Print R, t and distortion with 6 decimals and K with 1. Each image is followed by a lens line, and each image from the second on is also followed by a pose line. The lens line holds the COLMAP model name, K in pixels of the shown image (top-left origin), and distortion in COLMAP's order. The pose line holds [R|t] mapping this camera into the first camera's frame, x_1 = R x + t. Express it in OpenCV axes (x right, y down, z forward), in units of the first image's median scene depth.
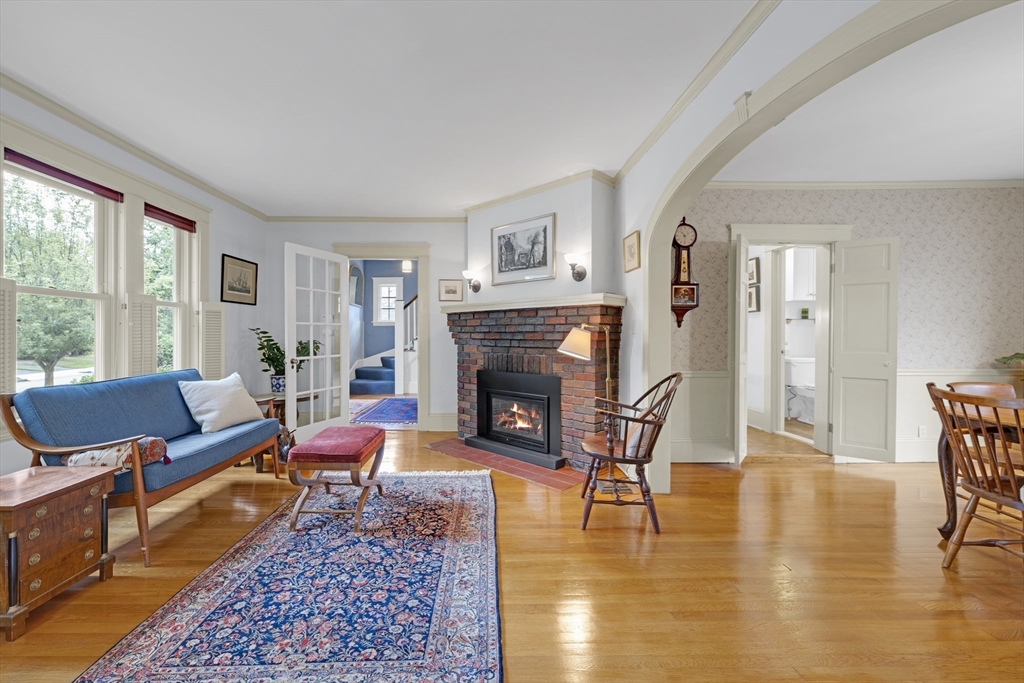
lens RADIAL K [[412.7, 0, 505.0], [0, 412.7, 337.6], [0, 0, 1]] dist [0.000791, 0.000169]
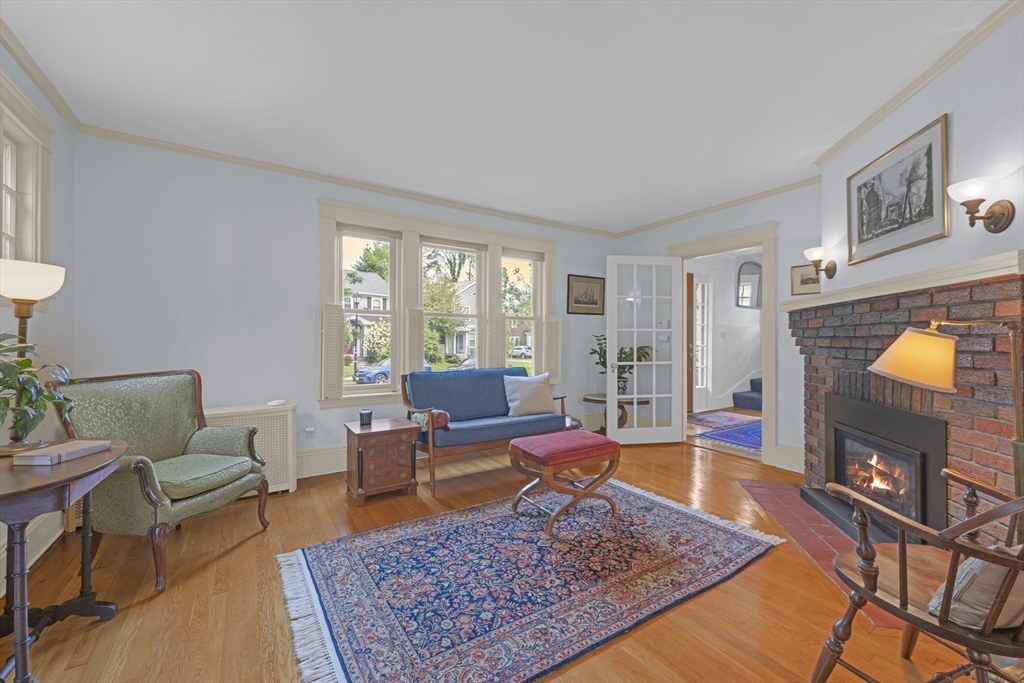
lens RADIAL K [[412.7, 0, 509.4], [0, 412.7, 340.4], [0, 0, 1]] dist [0.000791, 0.000169]
pose [[0.520775, -0.001040, -0.853693, 0.379742], [-0.005082, 0.999978, -0.004318, -0.003090], [0.853679, 0.006587, 0.520758, 0.315528]]
